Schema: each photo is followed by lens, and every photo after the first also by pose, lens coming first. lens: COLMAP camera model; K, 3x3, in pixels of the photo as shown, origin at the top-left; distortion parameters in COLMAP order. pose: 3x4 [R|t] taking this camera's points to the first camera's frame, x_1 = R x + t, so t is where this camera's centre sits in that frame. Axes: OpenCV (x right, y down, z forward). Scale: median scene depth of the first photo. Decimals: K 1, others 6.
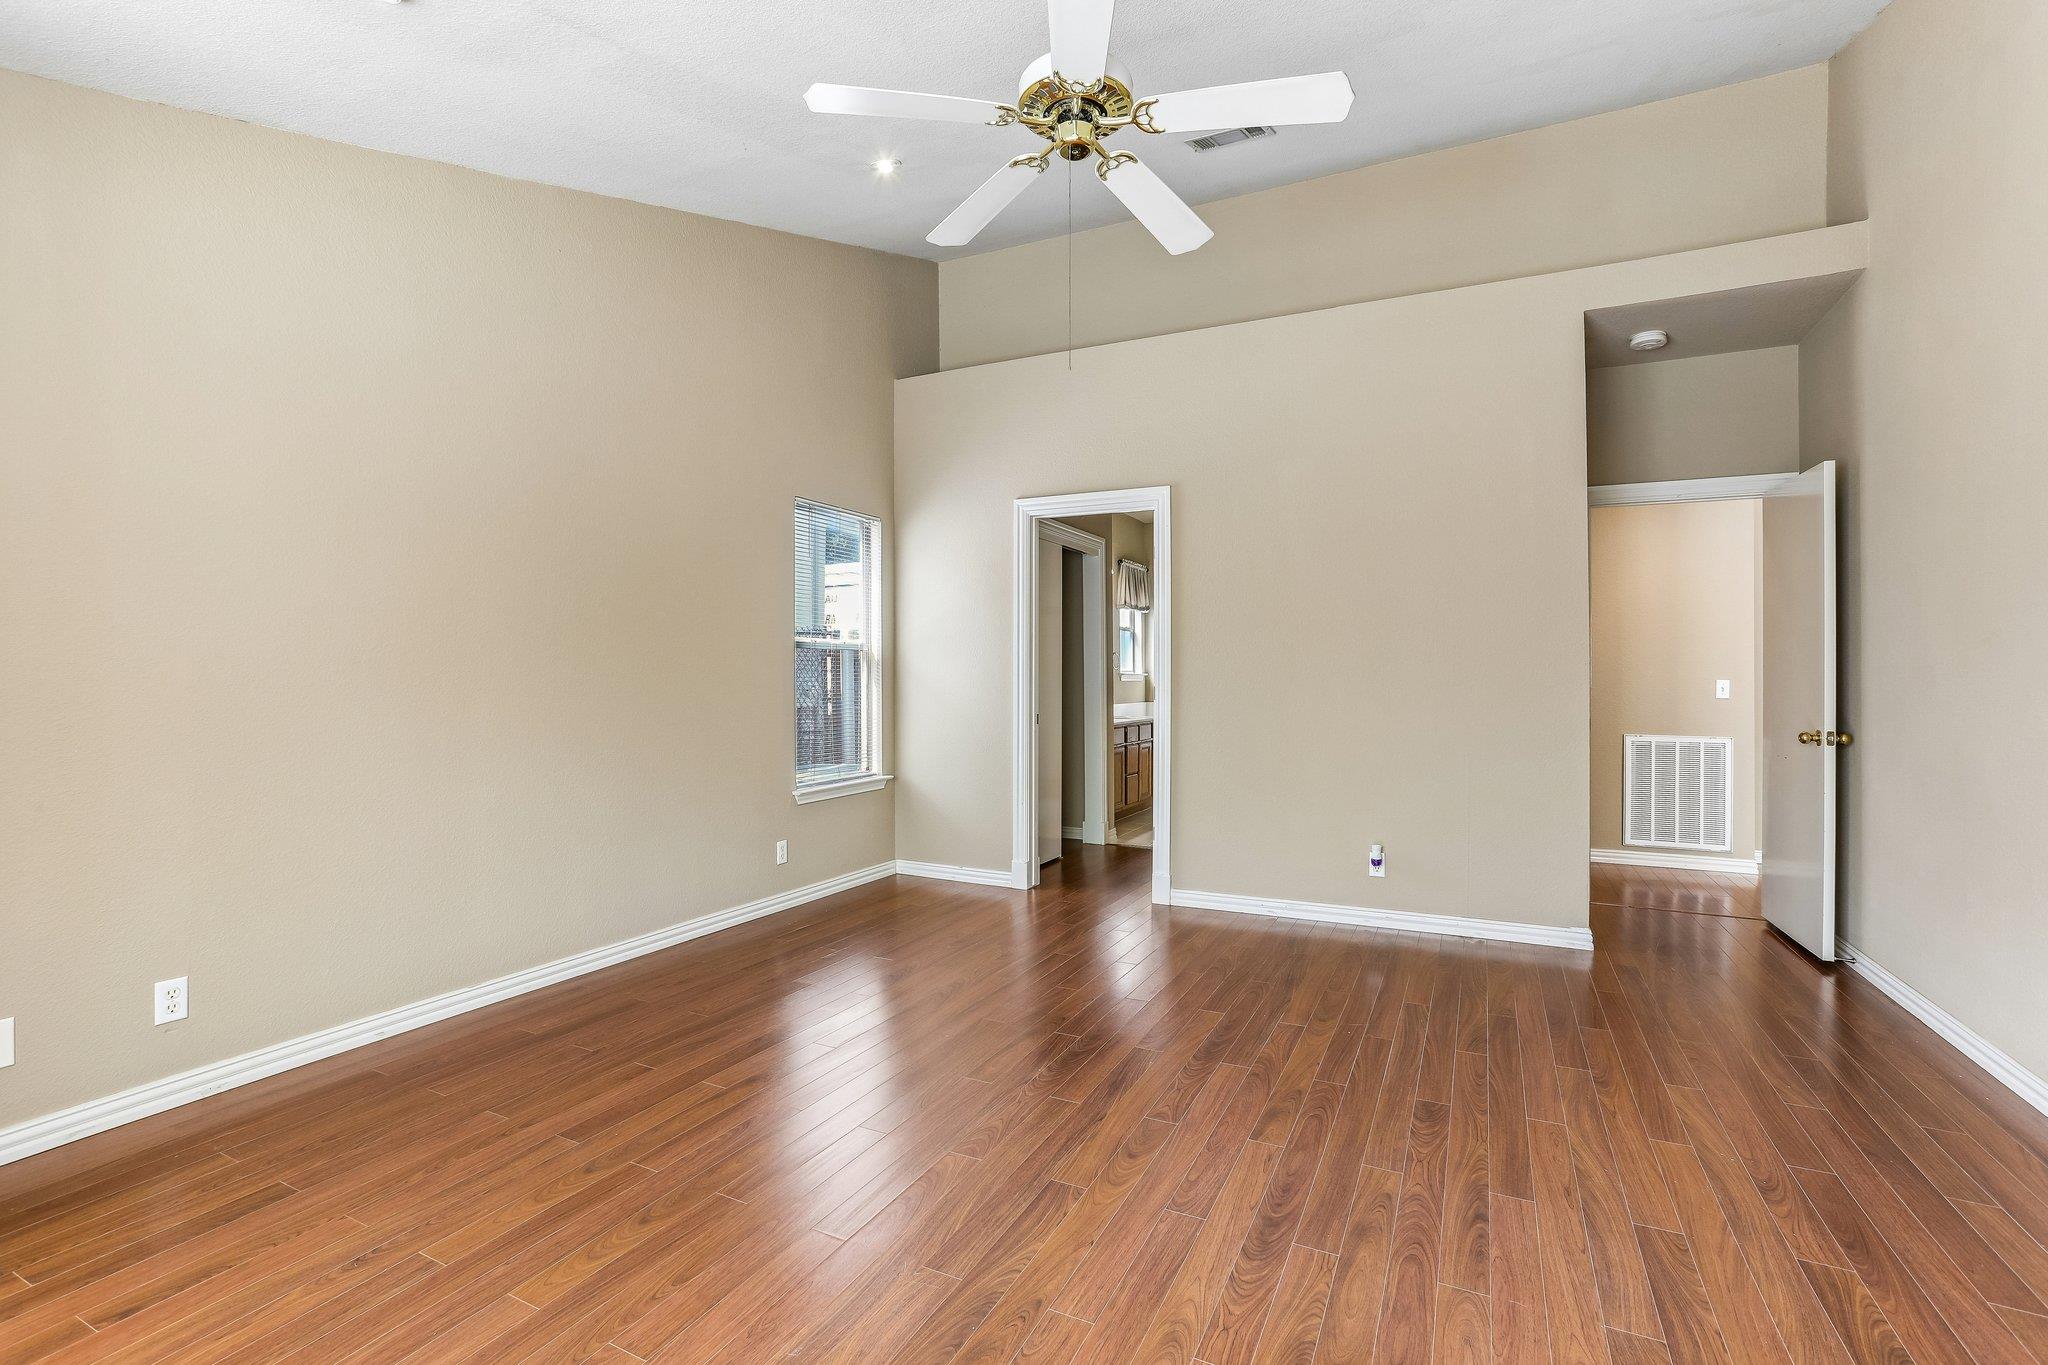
lens RADIAL K [[928.3, 0, 1024.0], [0, 928.3, 682.5], [0, 0, 1]] dist [-0.073268, 0.040735]
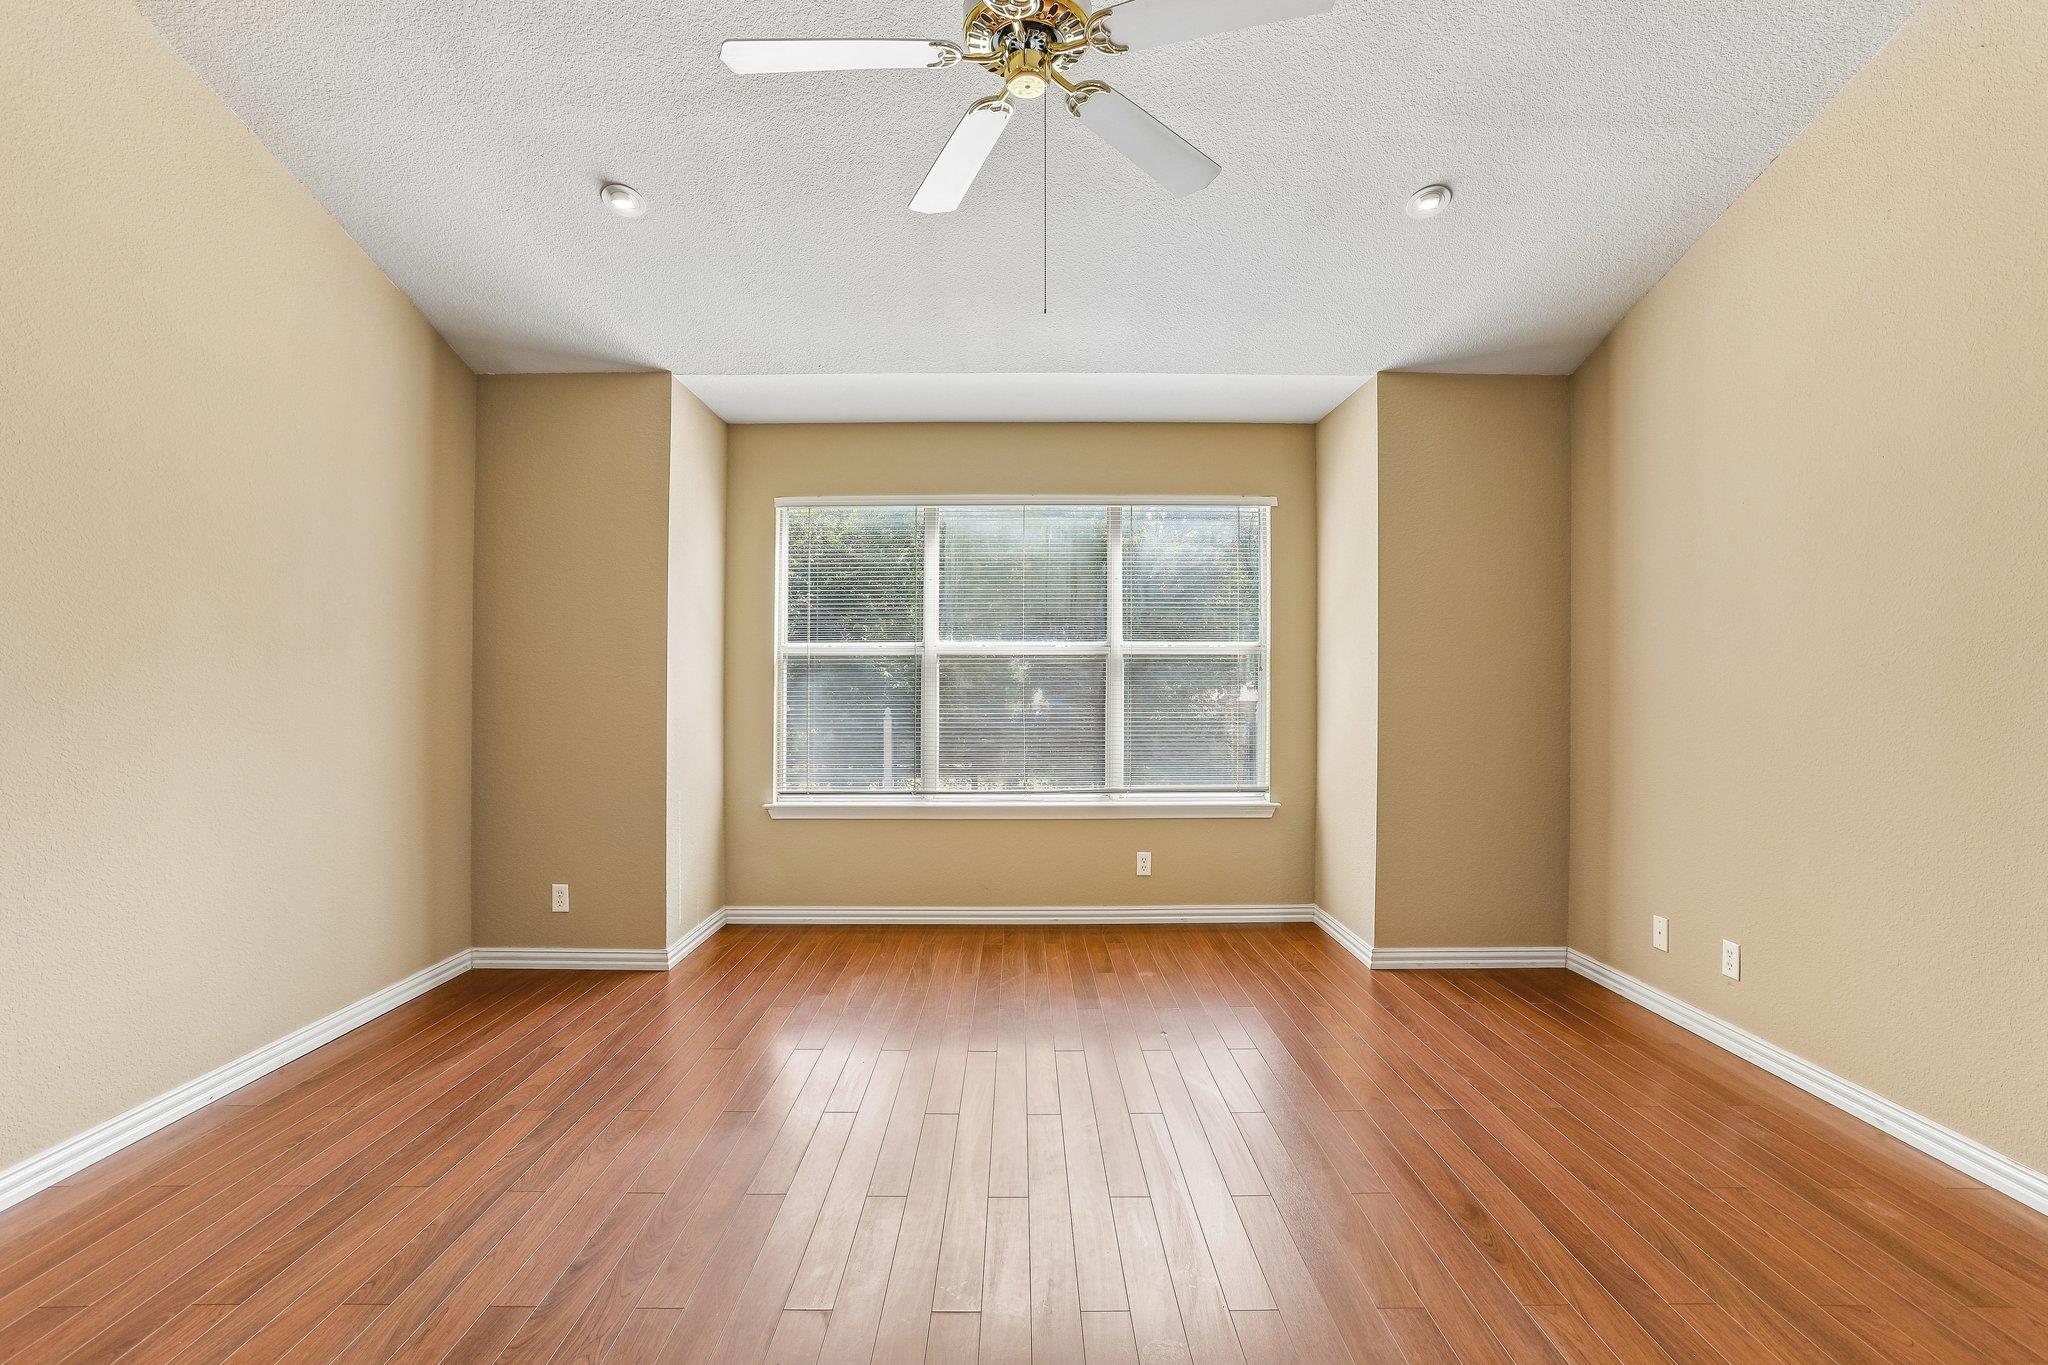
lens RADIAL K [[928.3, 0, 1024.0], [0, 928.3, 682.5], [0, 0, 1]] dist [-0.073268, 0.040735]
pose [[-0.893541, -0.005855, -0.448944, 0.388835], [-0.008051, 0.999963, 0.002982, -0.006582], [0.448910, 0.006279, -0.893555, 1.526377]]
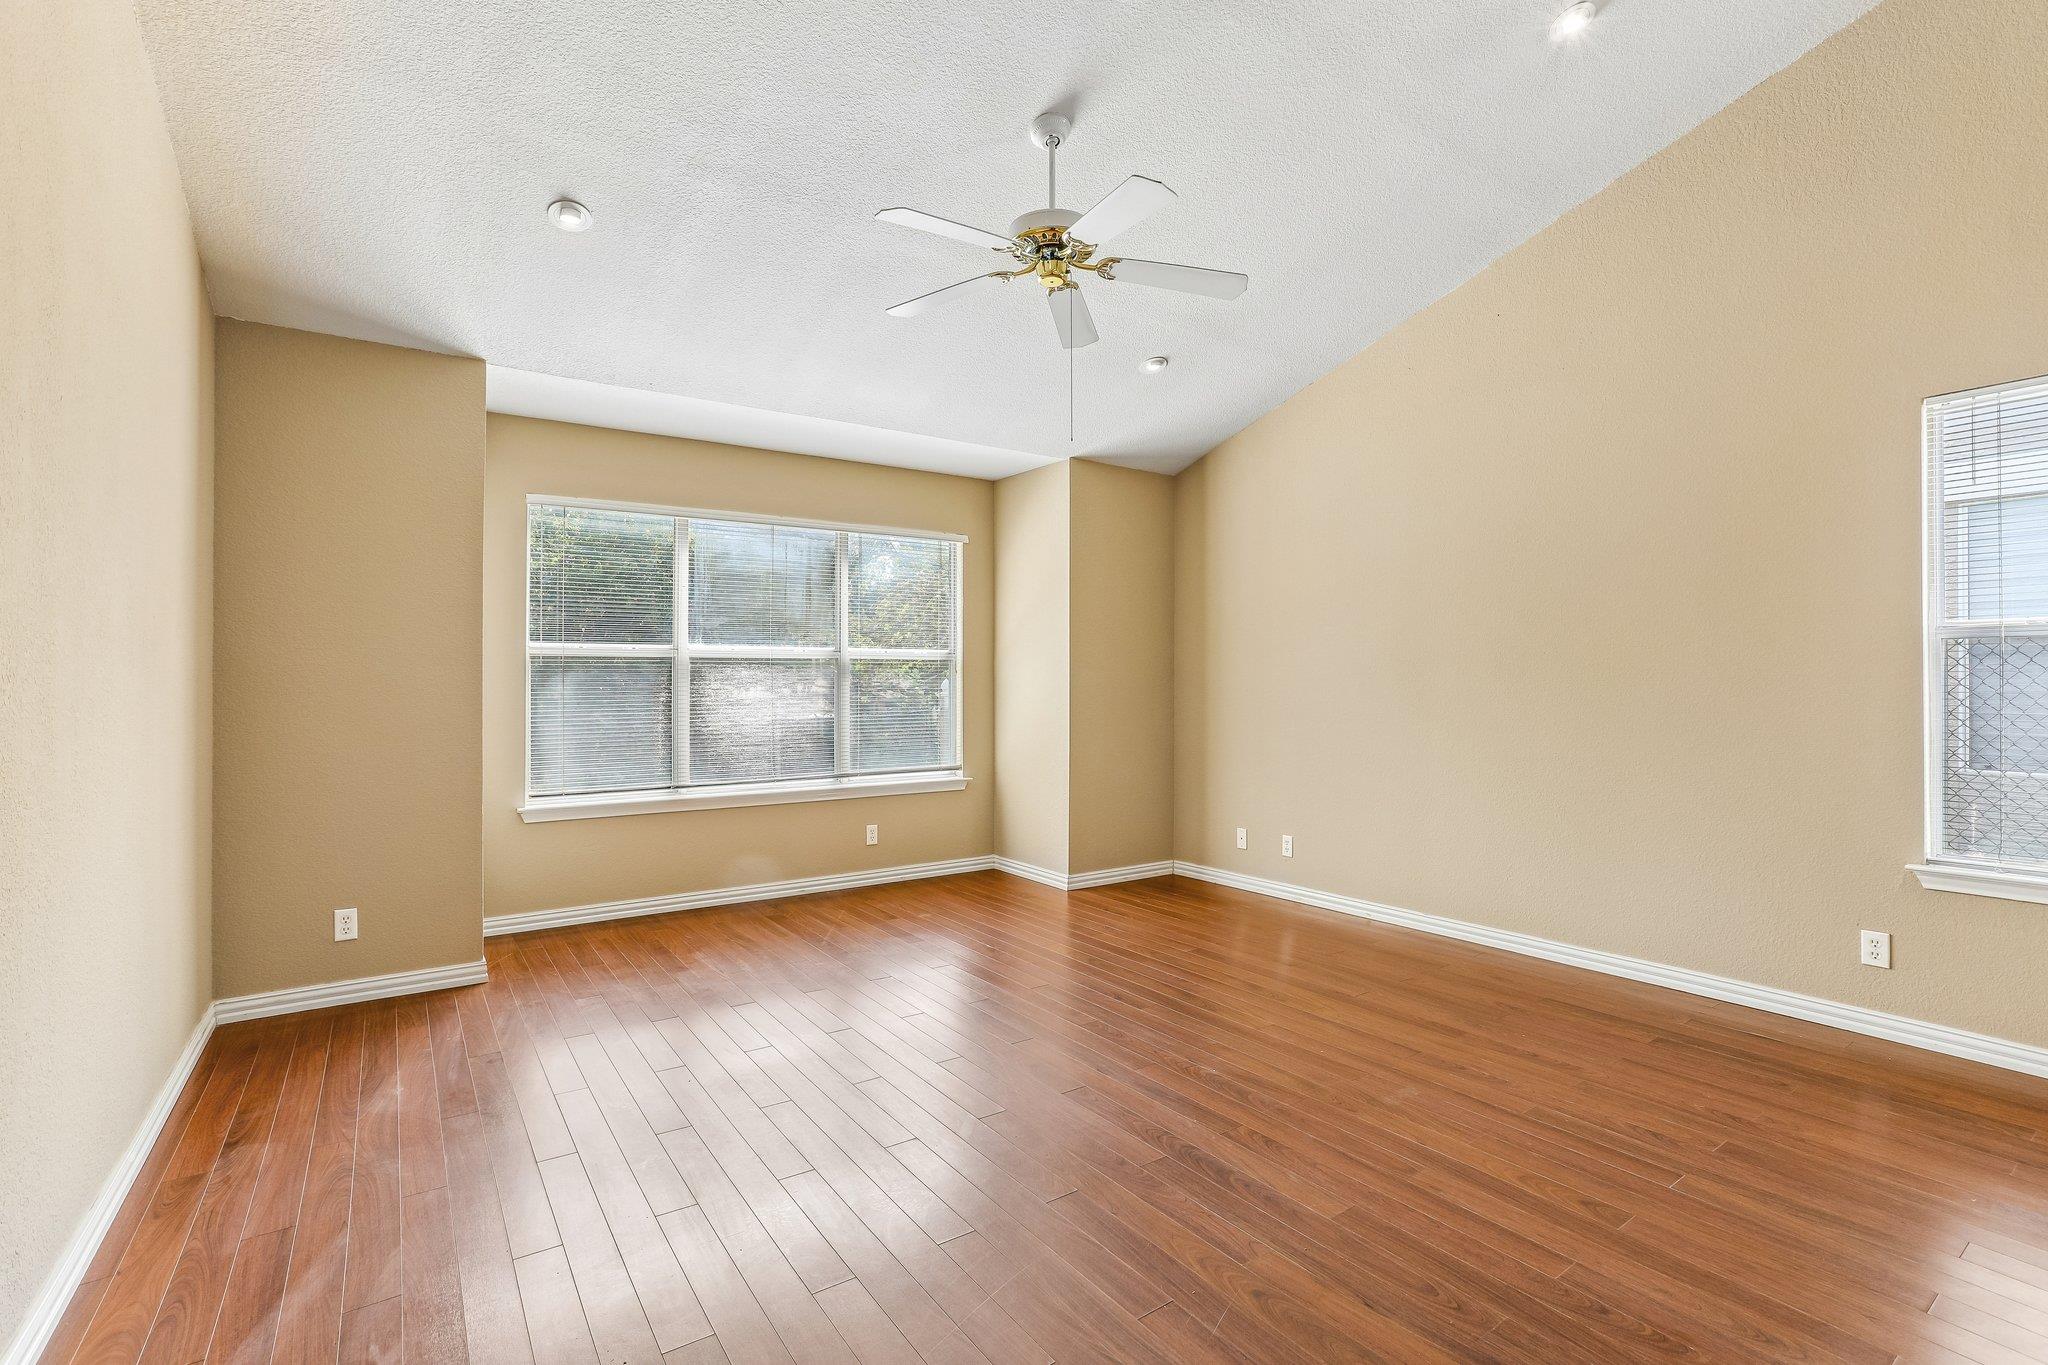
lens RADIAL K [[928.3, 0, 1024.0], [0, 928.3, 682.5], [0, 0, 1]] dist [-0.073268, 0.040735]
pose [[-0.478159, -0.004043, -0.878264, 1.060294], [-0.007556, 0.999971, -0.000490, -0.005037], [0.878241, 0.006402, -0.478176, 1.364104]]
